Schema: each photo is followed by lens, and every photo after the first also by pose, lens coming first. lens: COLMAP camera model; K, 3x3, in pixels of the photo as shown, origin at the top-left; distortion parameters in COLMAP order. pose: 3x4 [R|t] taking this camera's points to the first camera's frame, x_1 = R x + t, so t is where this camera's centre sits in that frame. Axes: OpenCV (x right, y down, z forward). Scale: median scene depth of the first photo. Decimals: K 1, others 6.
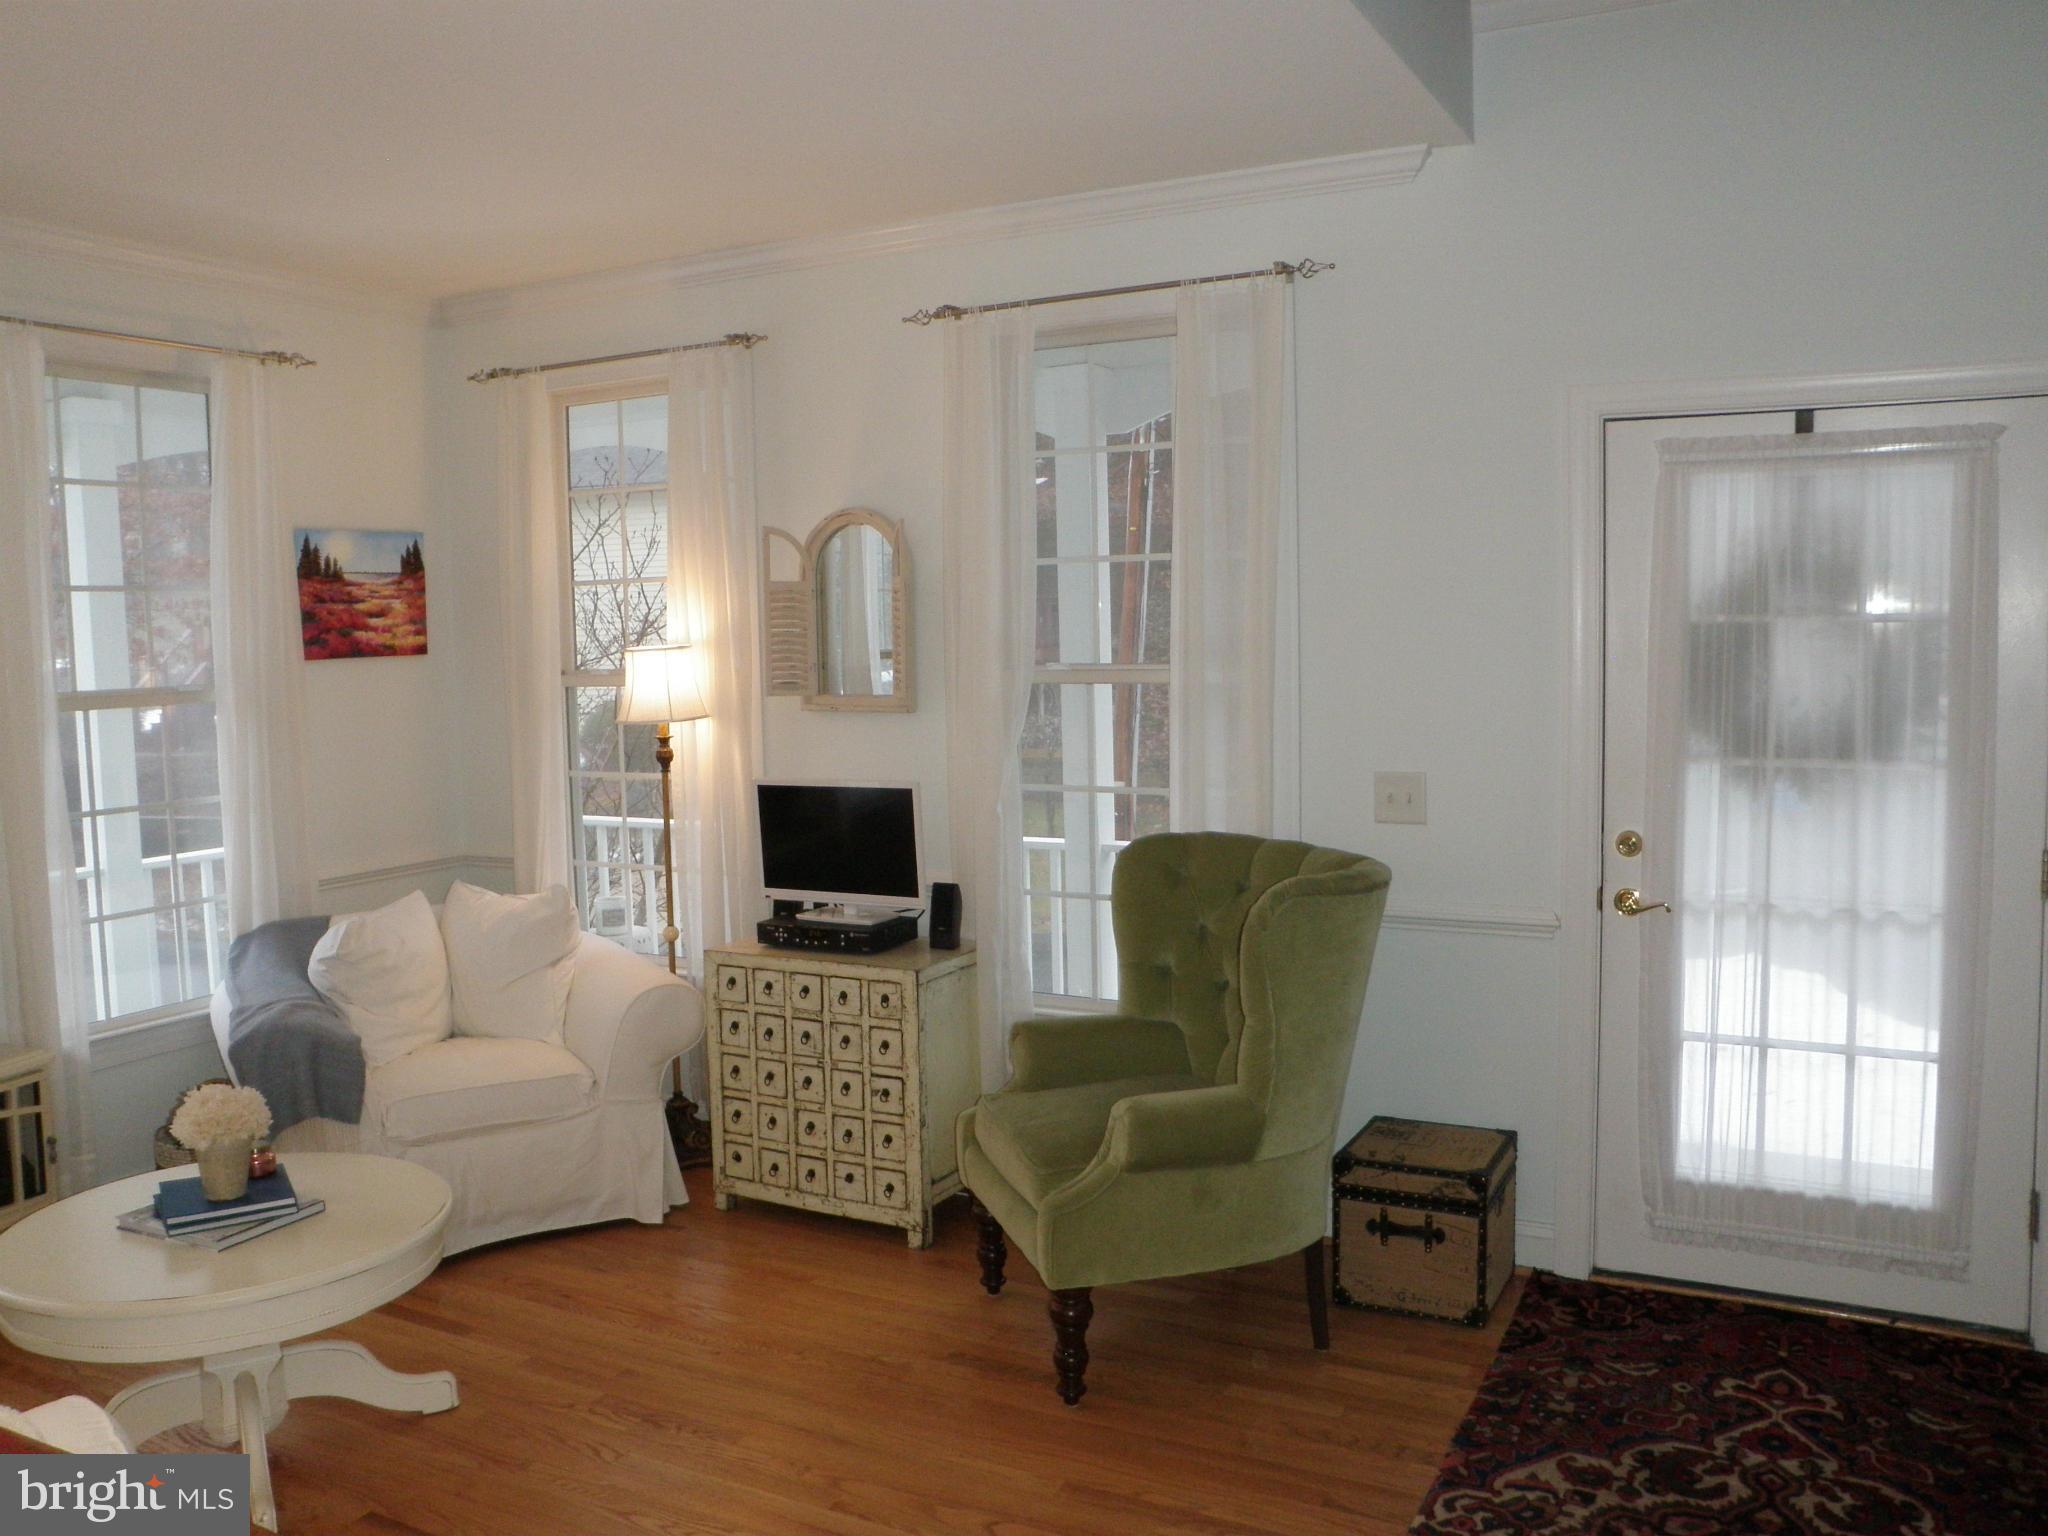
lens RADIAL K [[1642.0, 0, 1013.7], [0, 1642.0, 761.8], [0, 0, 1]] dist [-0.118616, 0.092457]
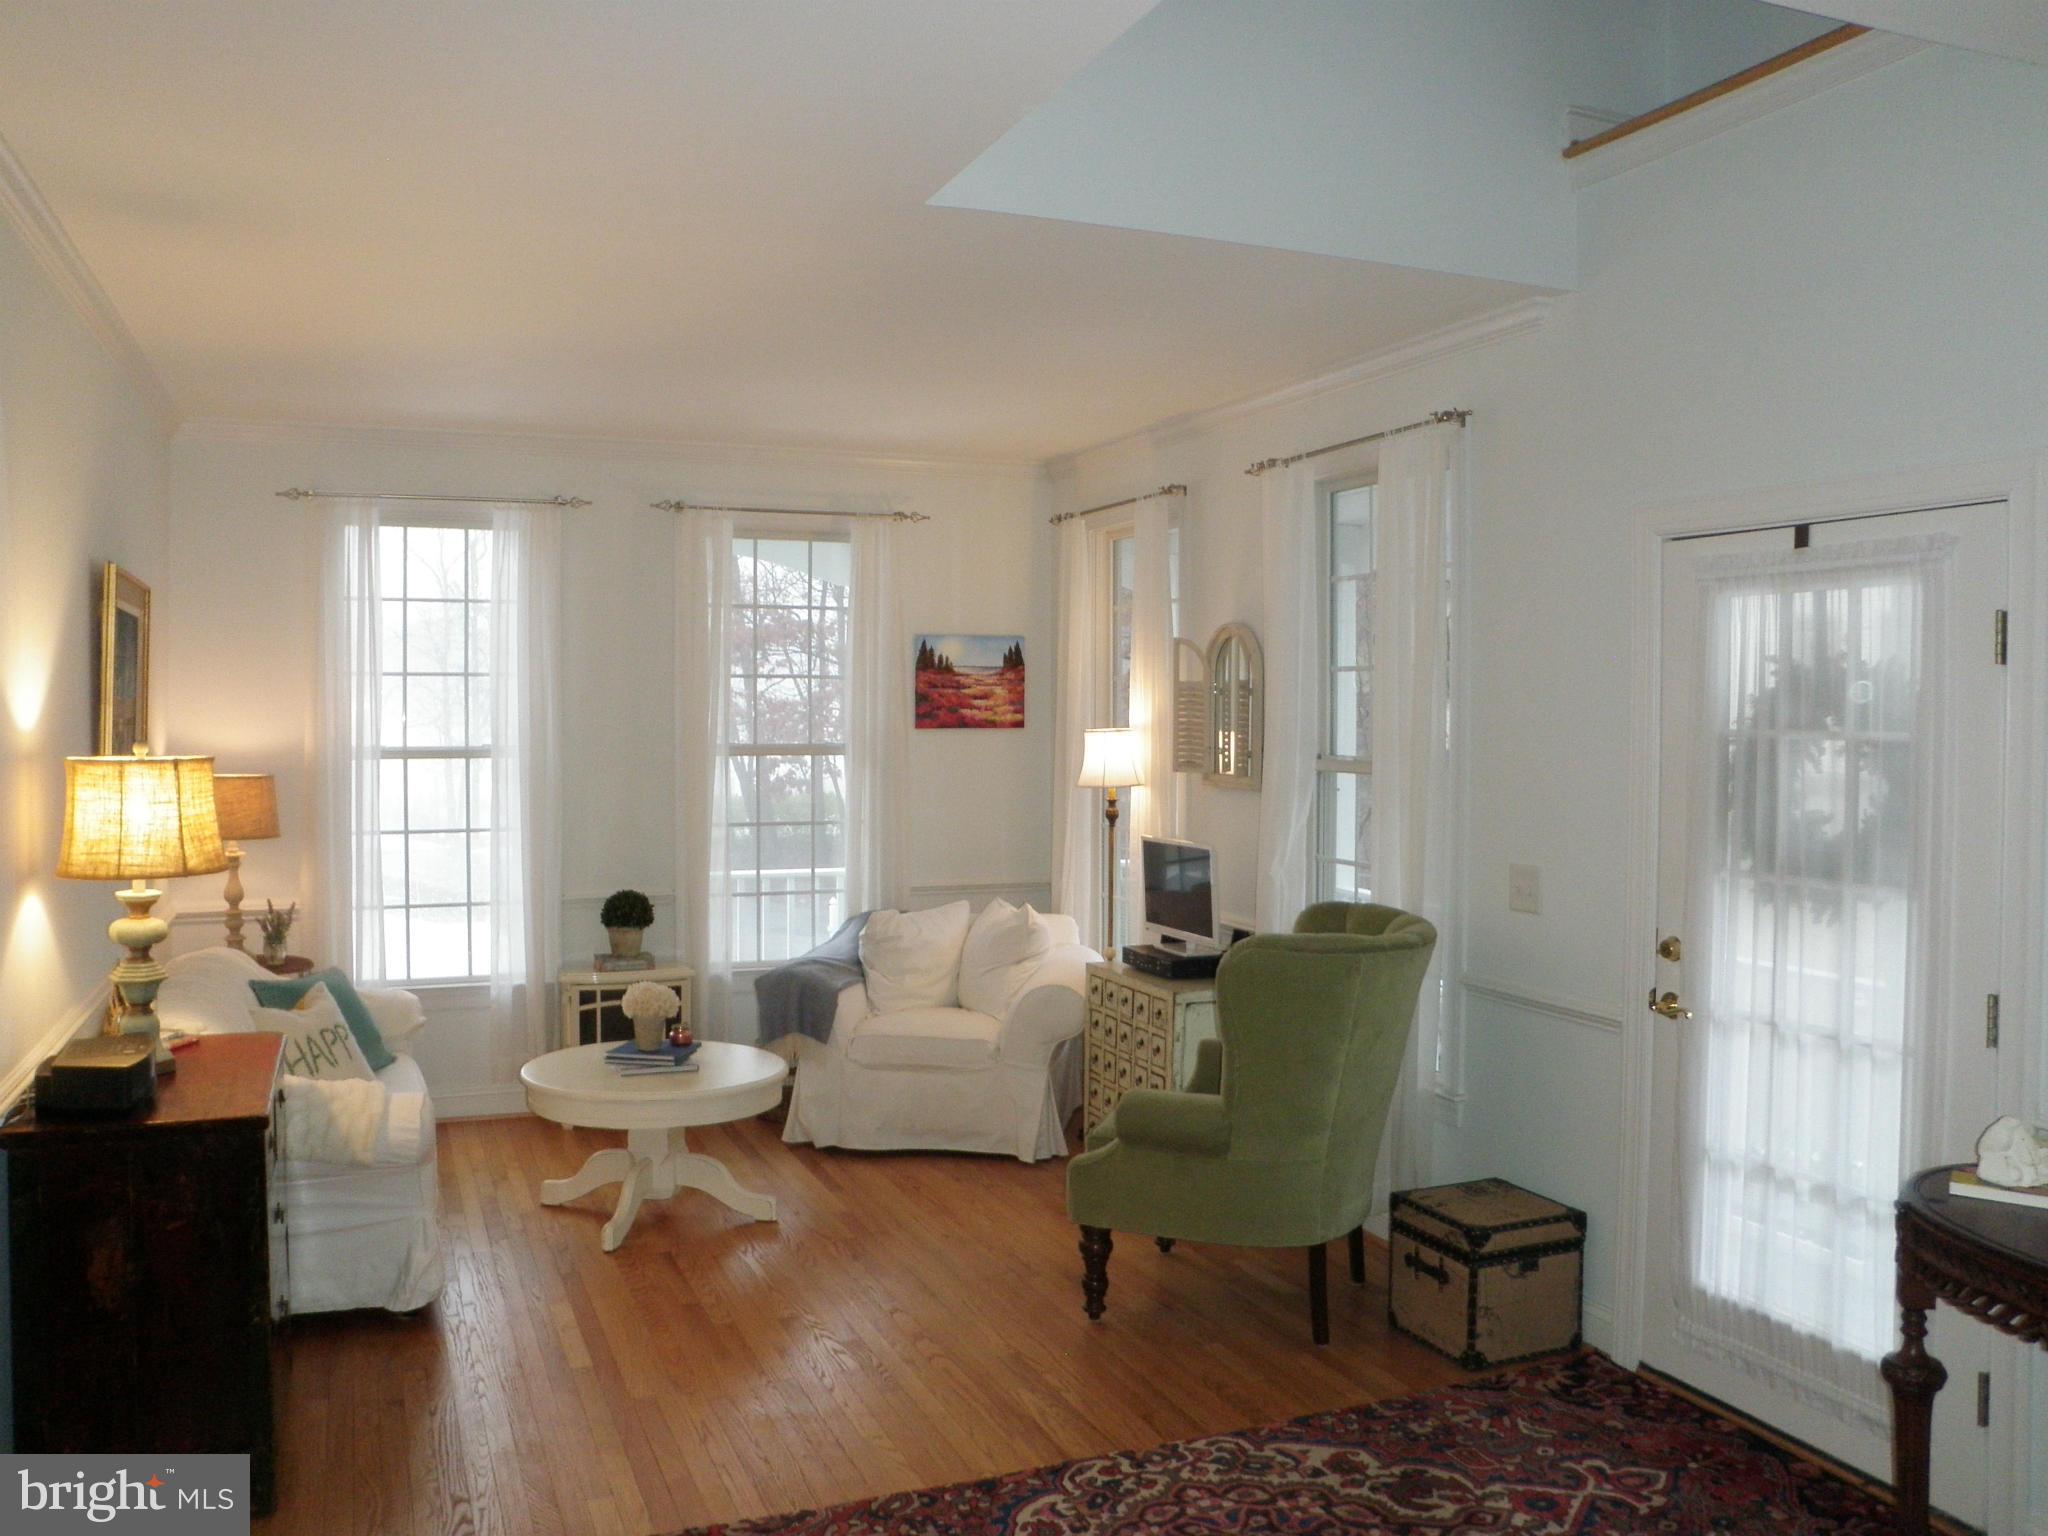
lens RADIAL K [[1642.0, 0, 1014.7], [0, 1642.0, 783.4], [0, 0, 1]] dist [-0.118616, 0.092457]
pose [[0.772776, 0.054134, -0.632366, 0.691065], [-0.076715, 0.997018, -0.008398, -0.013455], [0.630025, 0.055002, 0.774625, -0.063377]]
